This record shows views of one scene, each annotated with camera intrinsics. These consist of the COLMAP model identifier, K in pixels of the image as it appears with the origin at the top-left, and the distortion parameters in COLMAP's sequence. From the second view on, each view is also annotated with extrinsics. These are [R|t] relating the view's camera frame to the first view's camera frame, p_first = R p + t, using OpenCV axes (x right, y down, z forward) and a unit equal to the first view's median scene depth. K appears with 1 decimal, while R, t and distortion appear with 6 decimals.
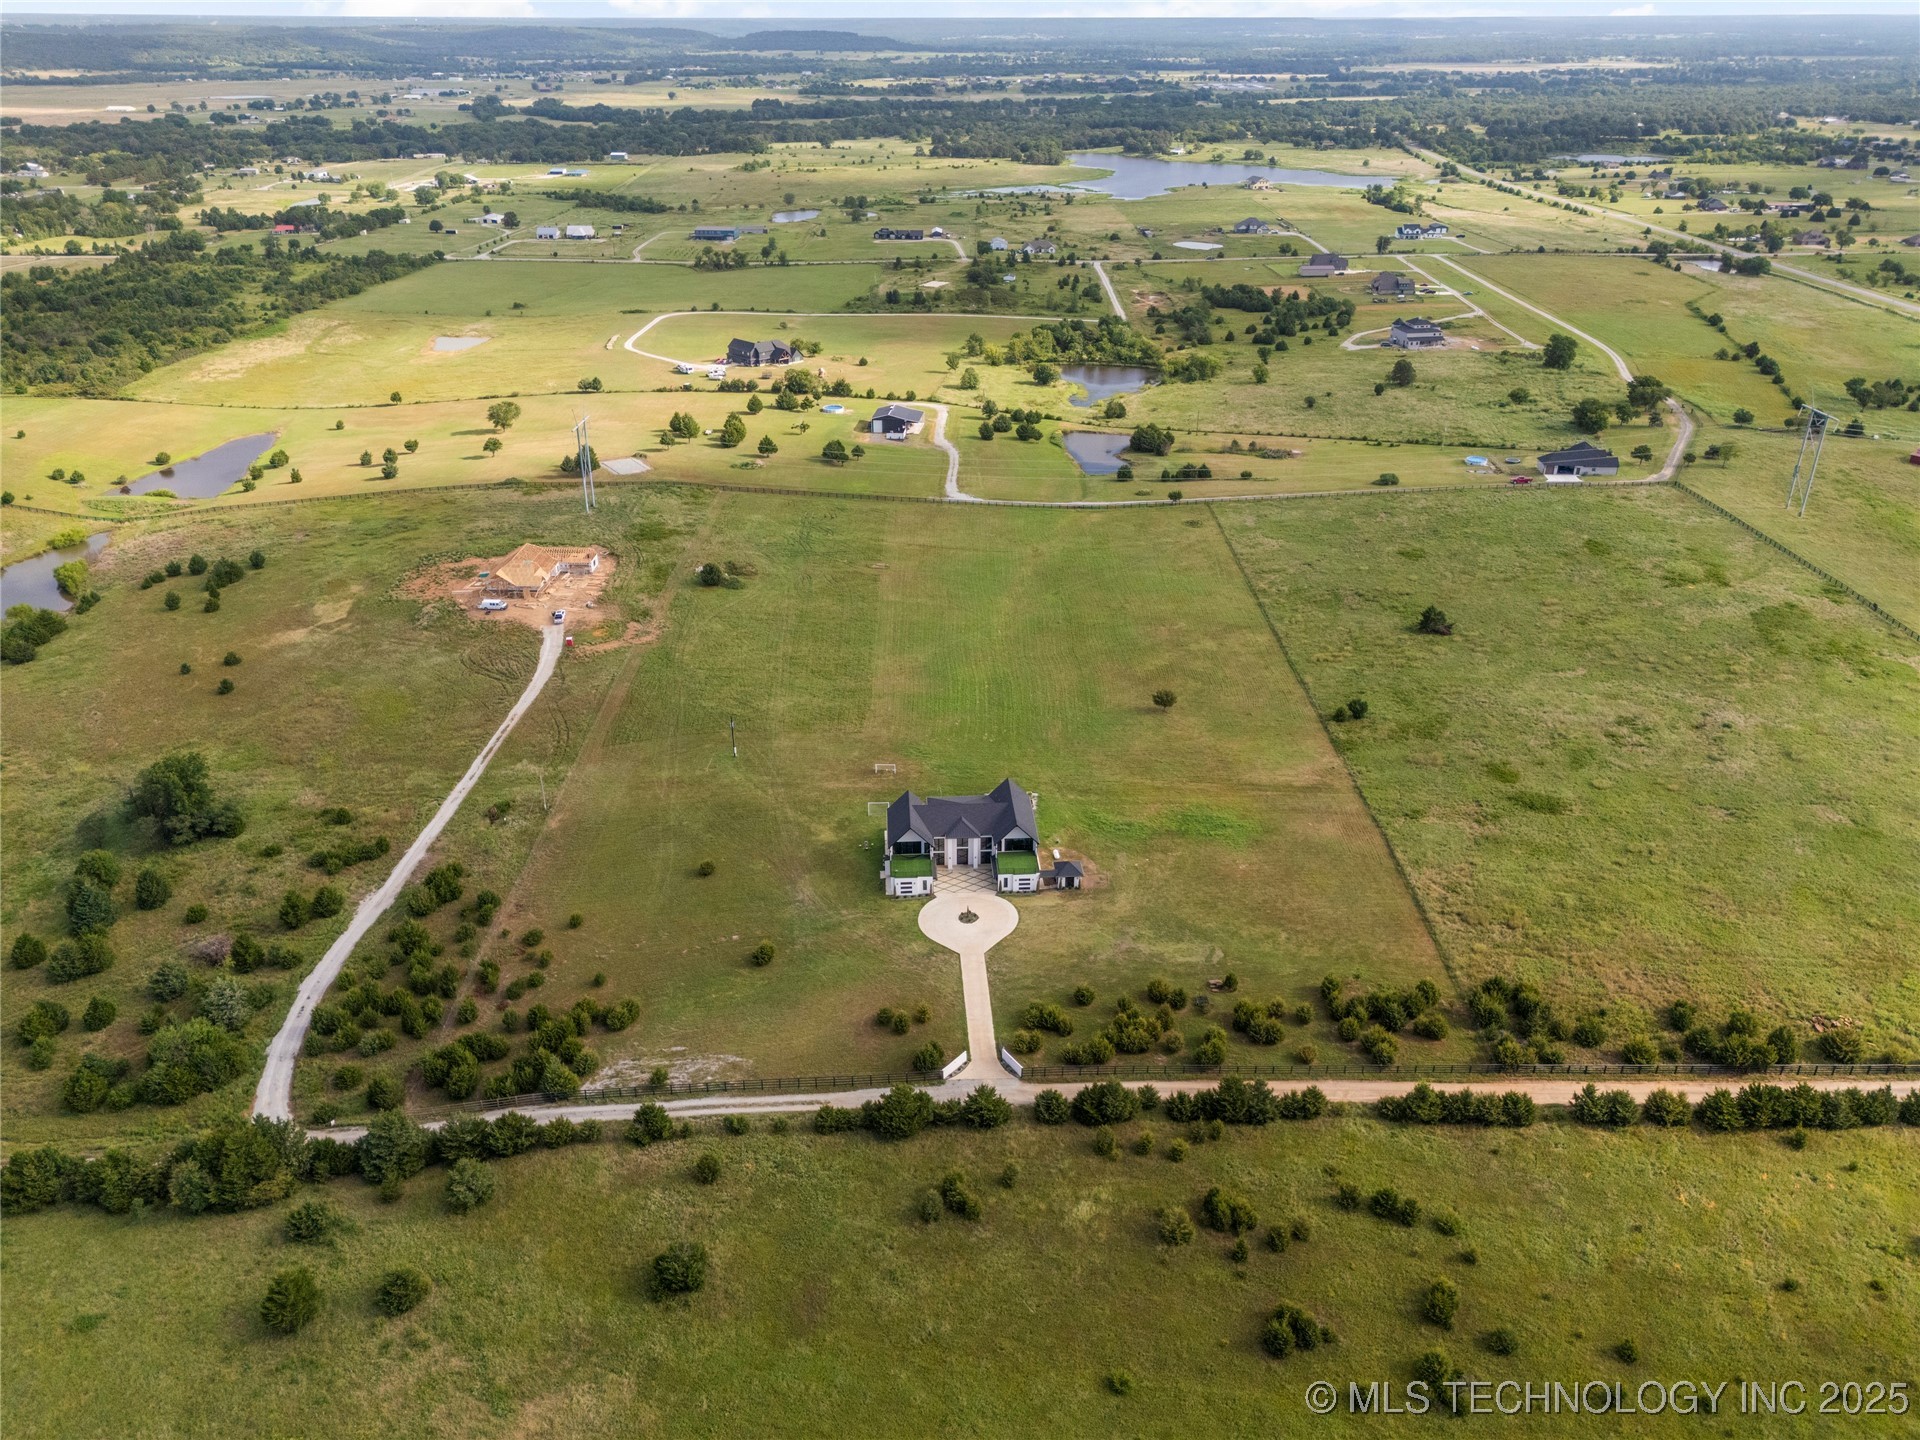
lens RADIAL K [[1434.8, 0, 961.0], [0, 1434.8, 711.6], [0, 0, 1]] dist [0.076736, -0.070803]
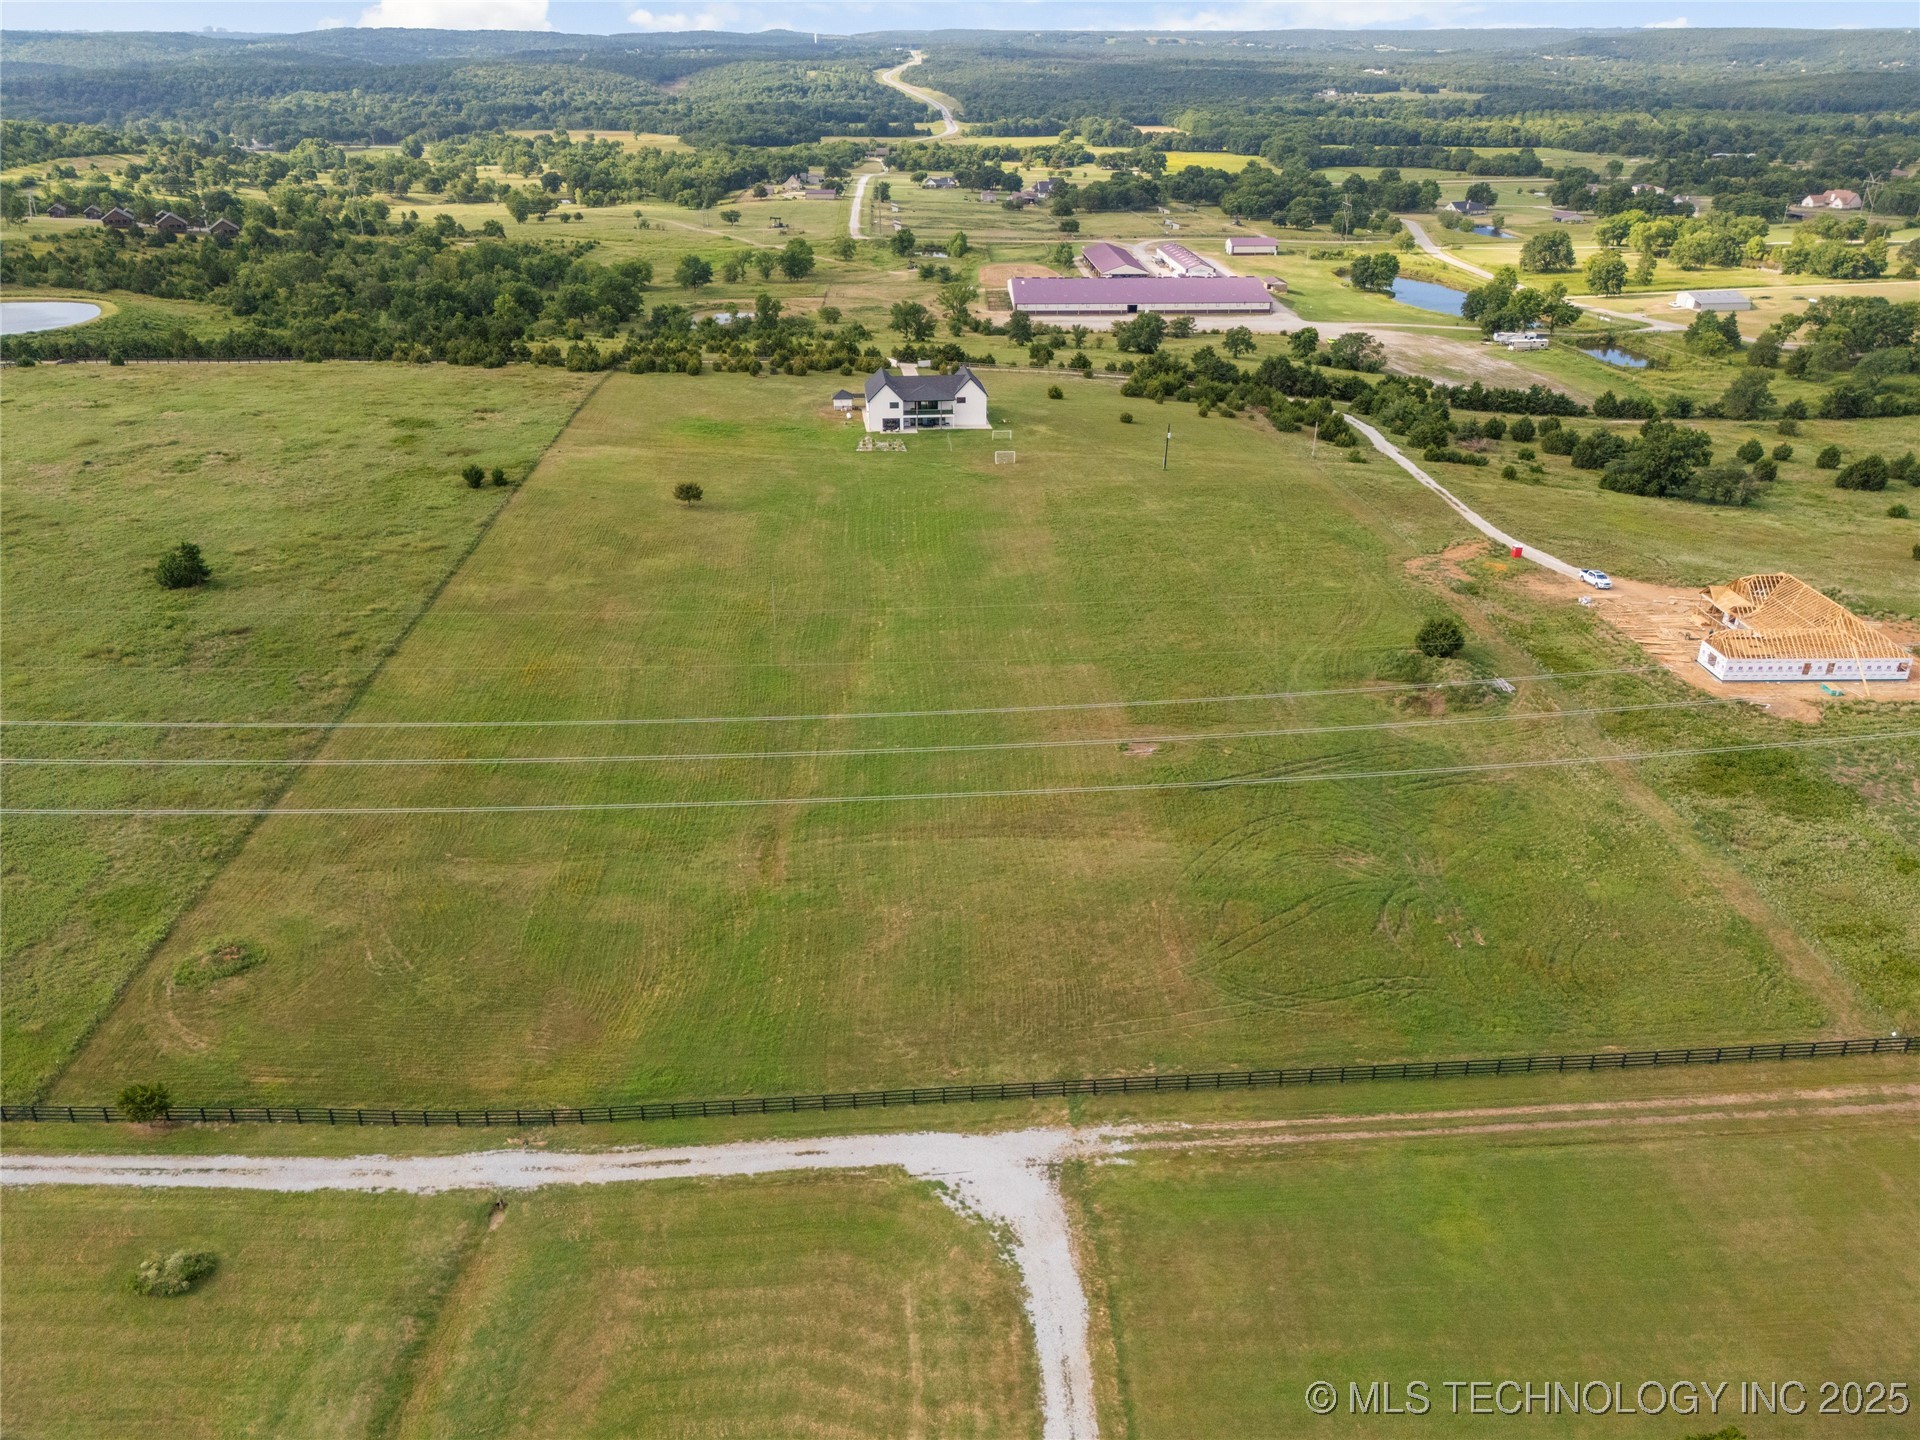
lens RADIAL K [[1437.6, 0, 960.0], [0, 1437.6, 720.0], [0, 0, 1]] dist [0.056788, -0.034181]
pose [[-0.998949, 0.015259, -0.043216, 0.027512], [-0.024009, 0.628970, 0.777059, -0.669108], [0.039039, 0.777280, -0.627943, 1.894261]]
